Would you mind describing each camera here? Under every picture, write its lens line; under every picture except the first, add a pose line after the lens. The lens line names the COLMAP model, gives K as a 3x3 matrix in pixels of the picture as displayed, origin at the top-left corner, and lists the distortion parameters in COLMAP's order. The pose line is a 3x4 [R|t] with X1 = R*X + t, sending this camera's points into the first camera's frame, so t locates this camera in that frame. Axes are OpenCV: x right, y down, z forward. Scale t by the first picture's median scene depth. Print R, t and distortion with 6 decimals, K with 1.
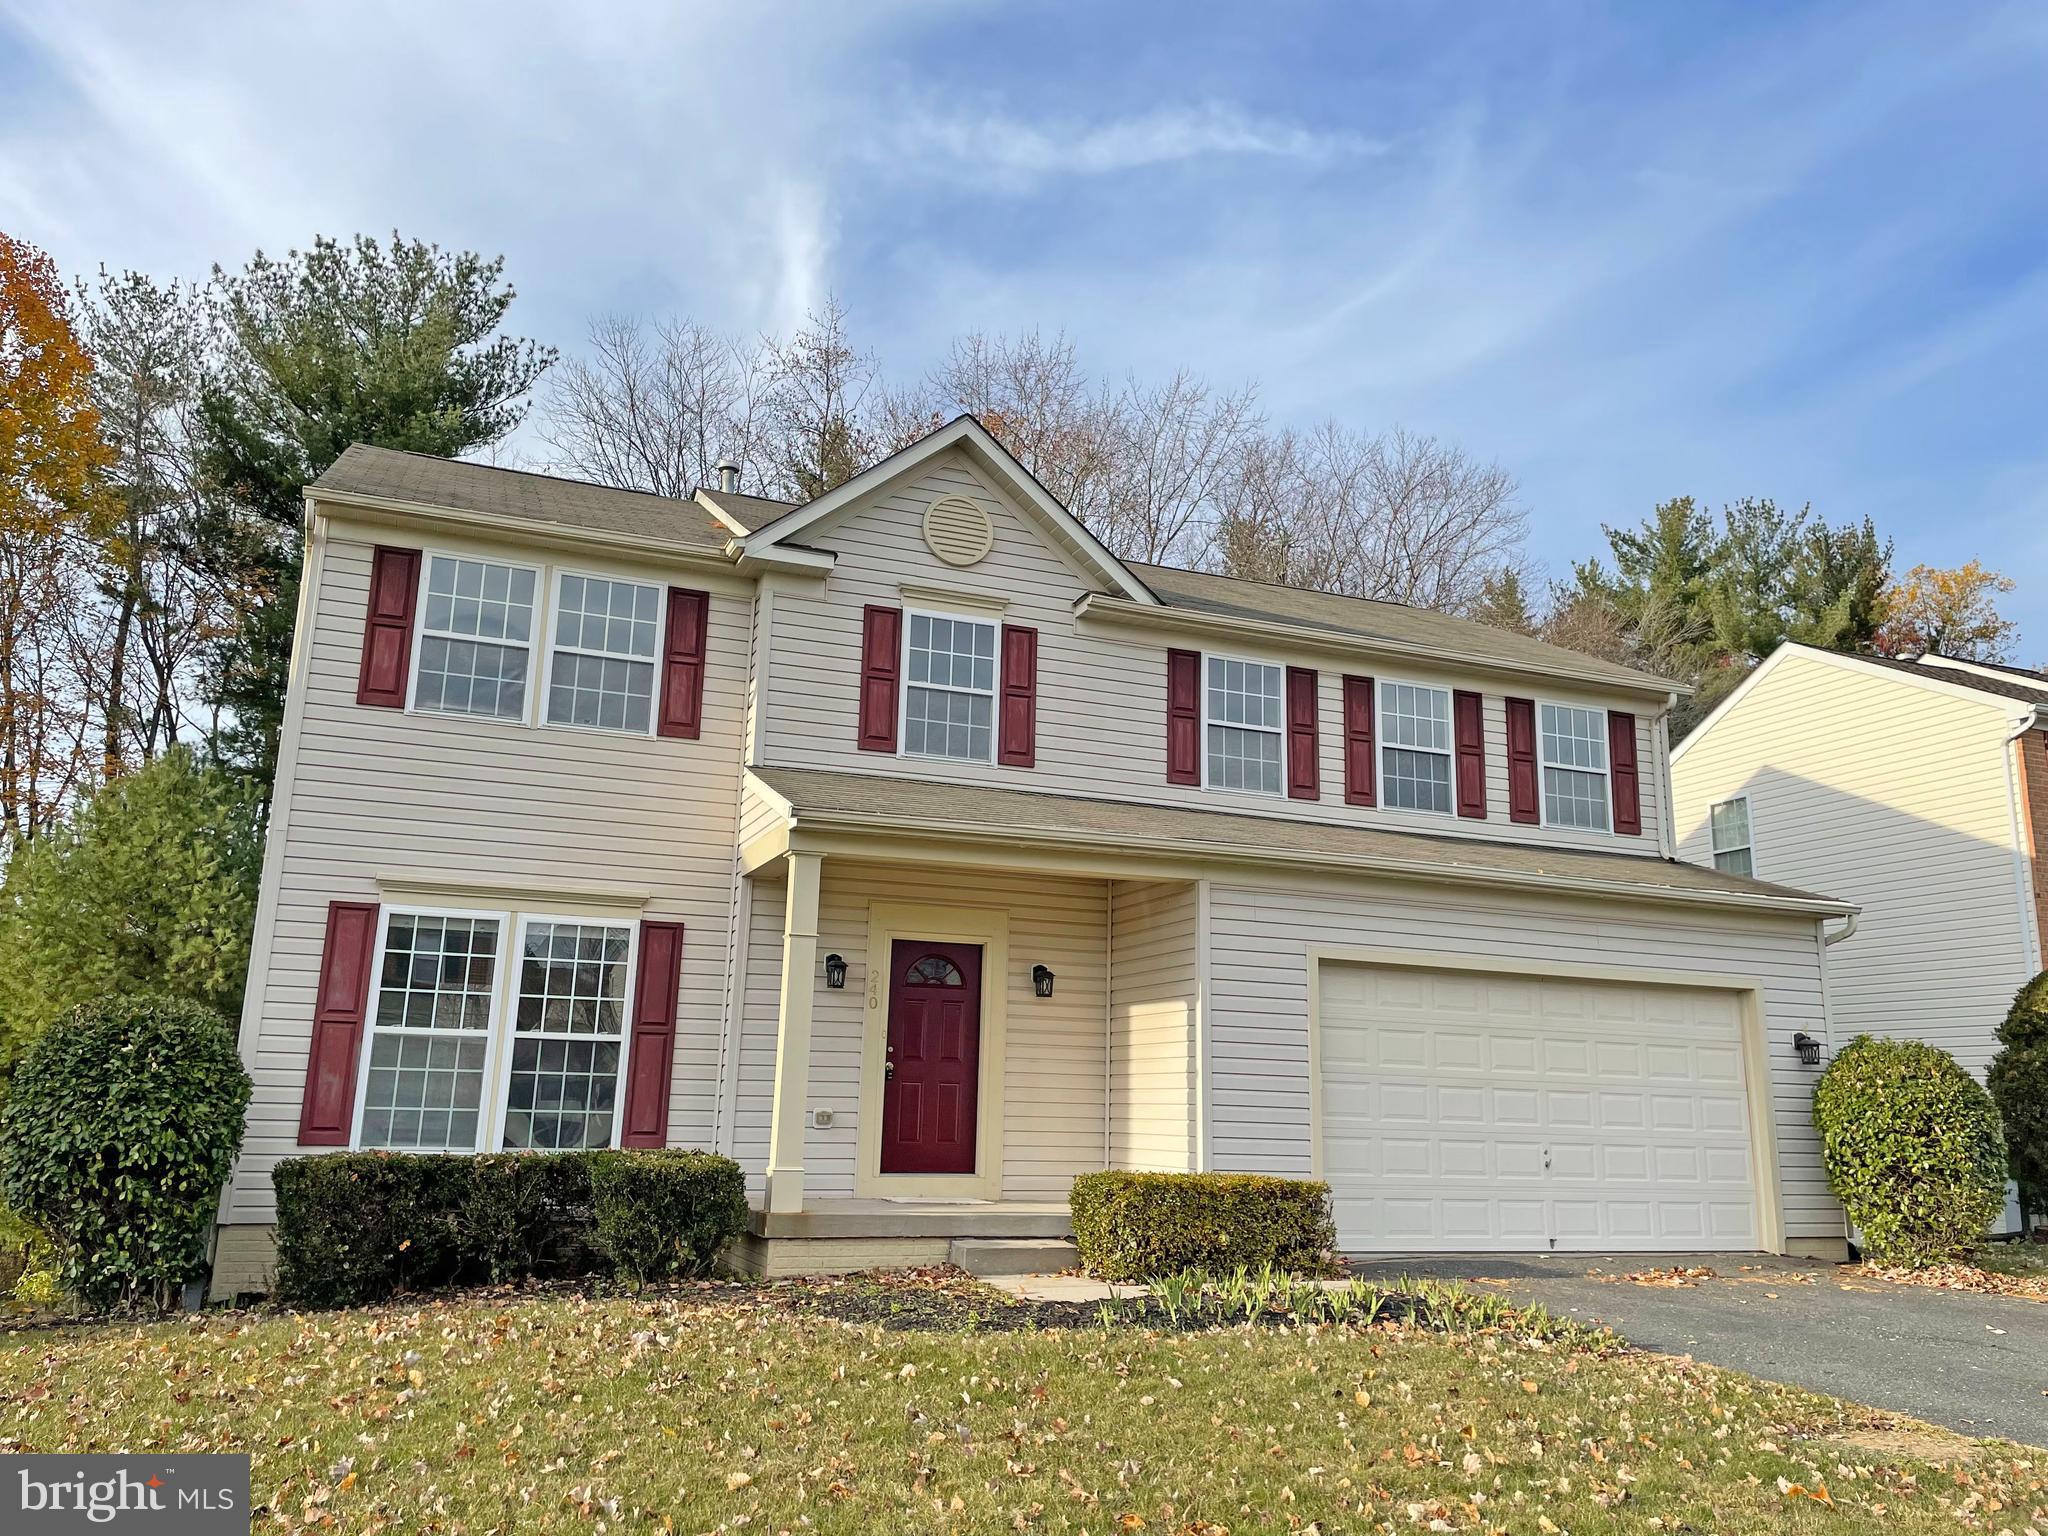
lens RADIAL K [[1543.2, 0, 1006.5], [0, 1543.2, 775.4], [0, 0, 1]] dist [0.085719, -0.008152]
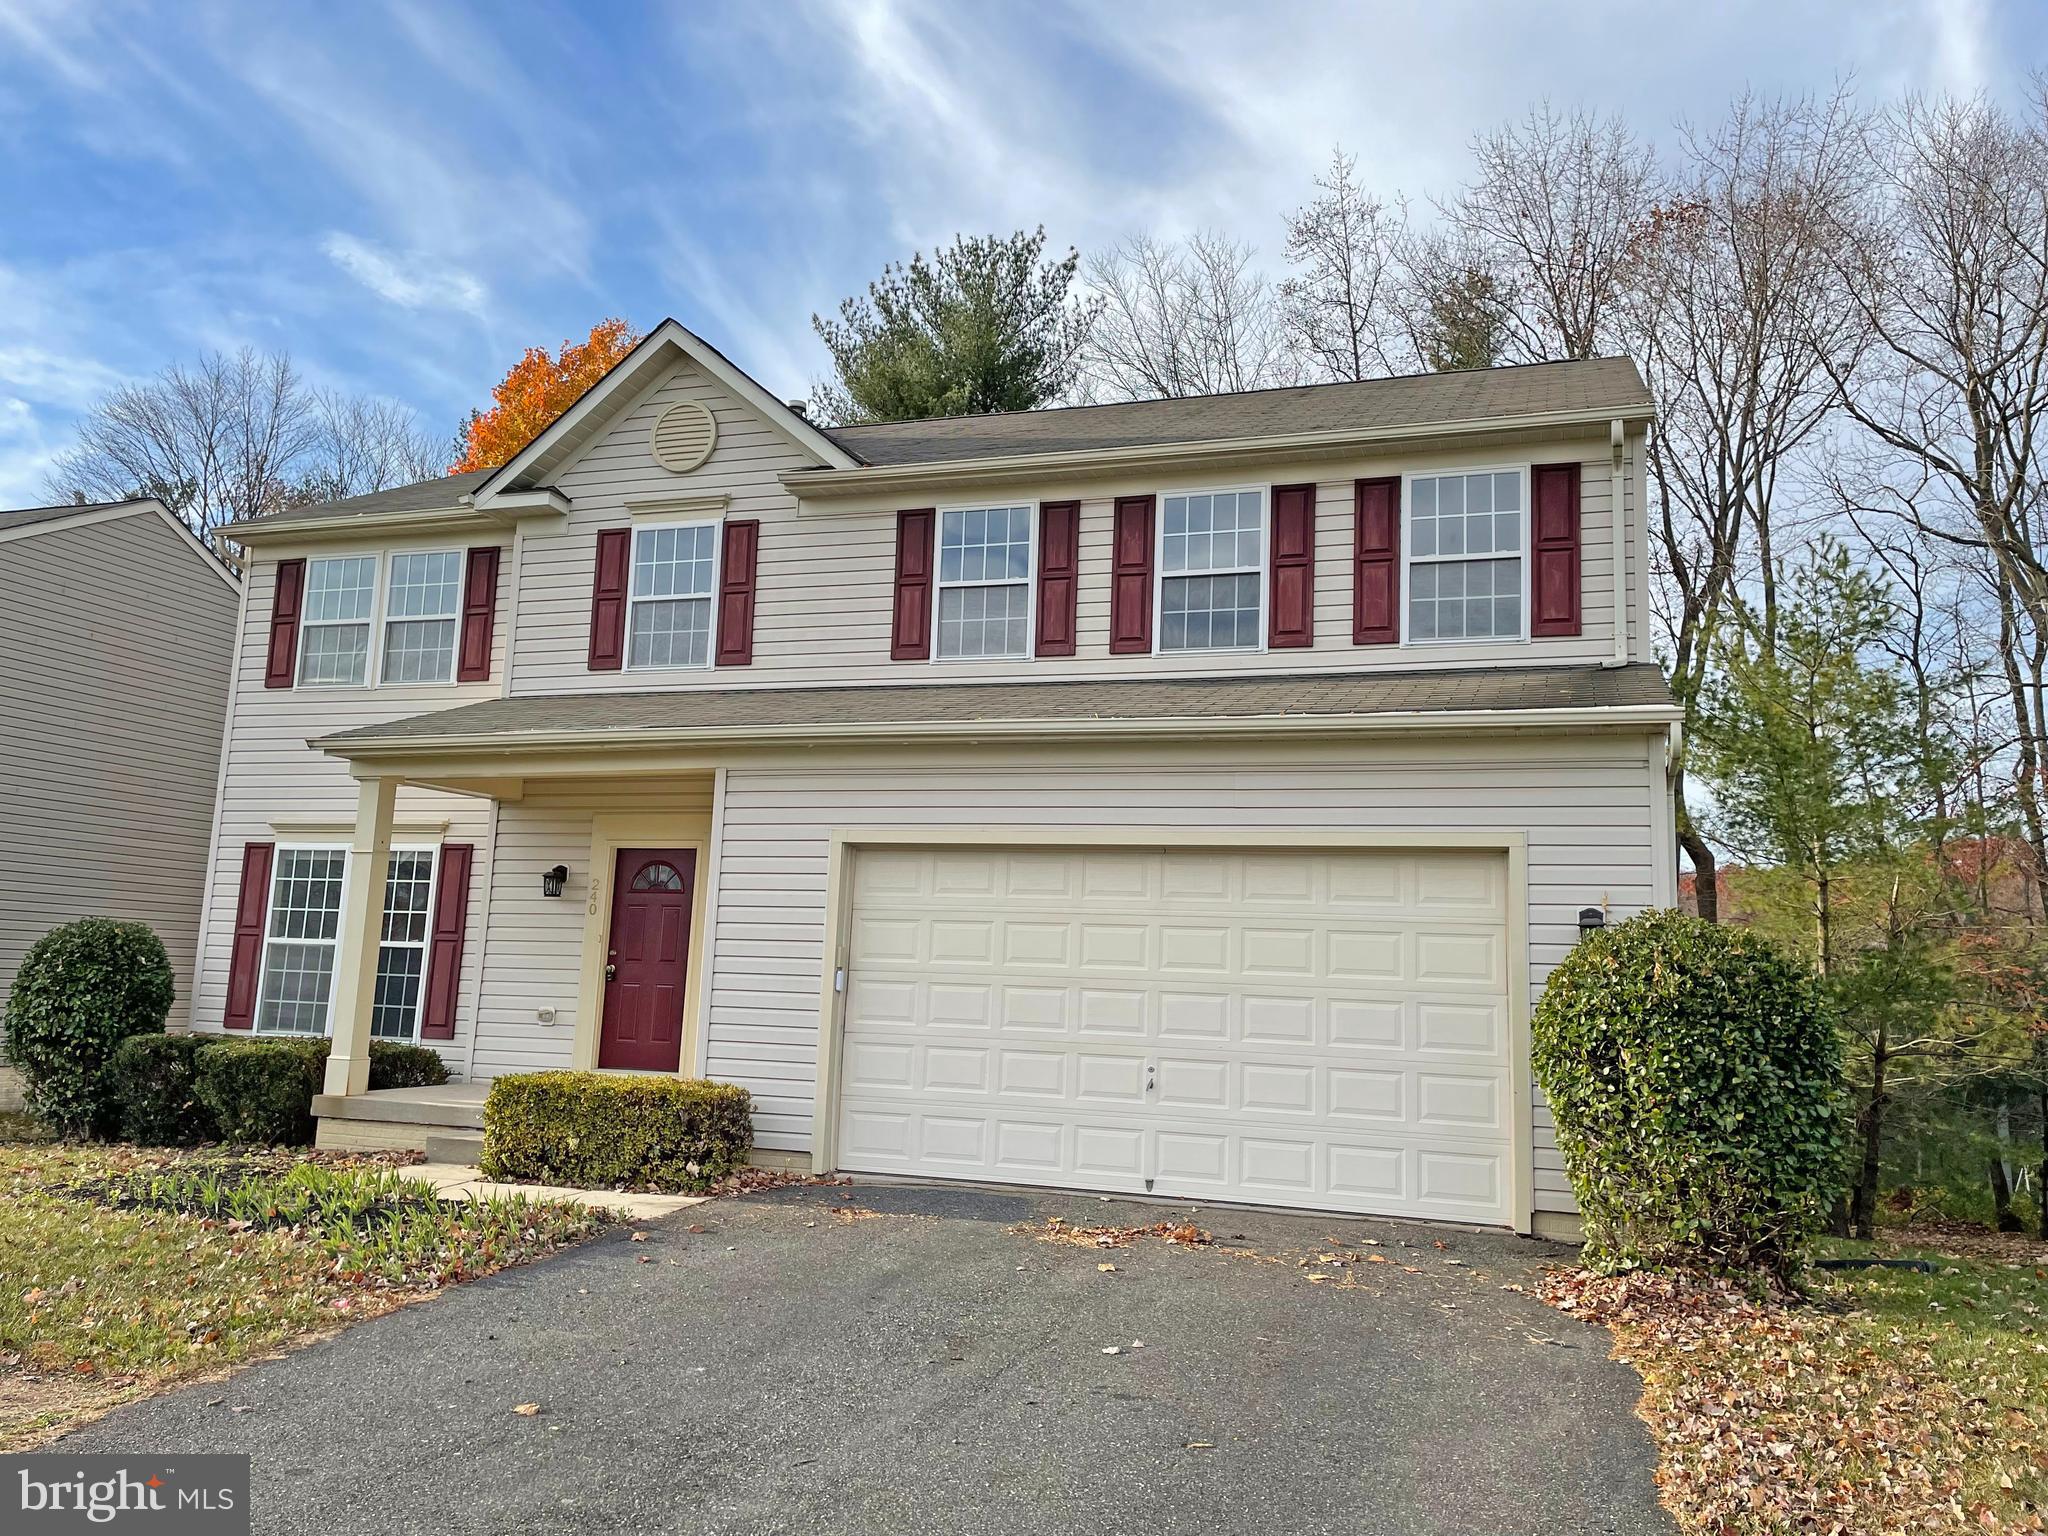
lens RADIAL K [[1543.2, 0, 1011.8], [0, 1543.2, 770.4], [0, 0, 1]] dist [0.085719, -0.008152]
pose [[0.759815, -0.086707, -0.644332, 0.768218], [0.115348, 0.993322, 0.002352, 0.078327], [0.639825, -0.076110, 0.764742, 0.357365]]
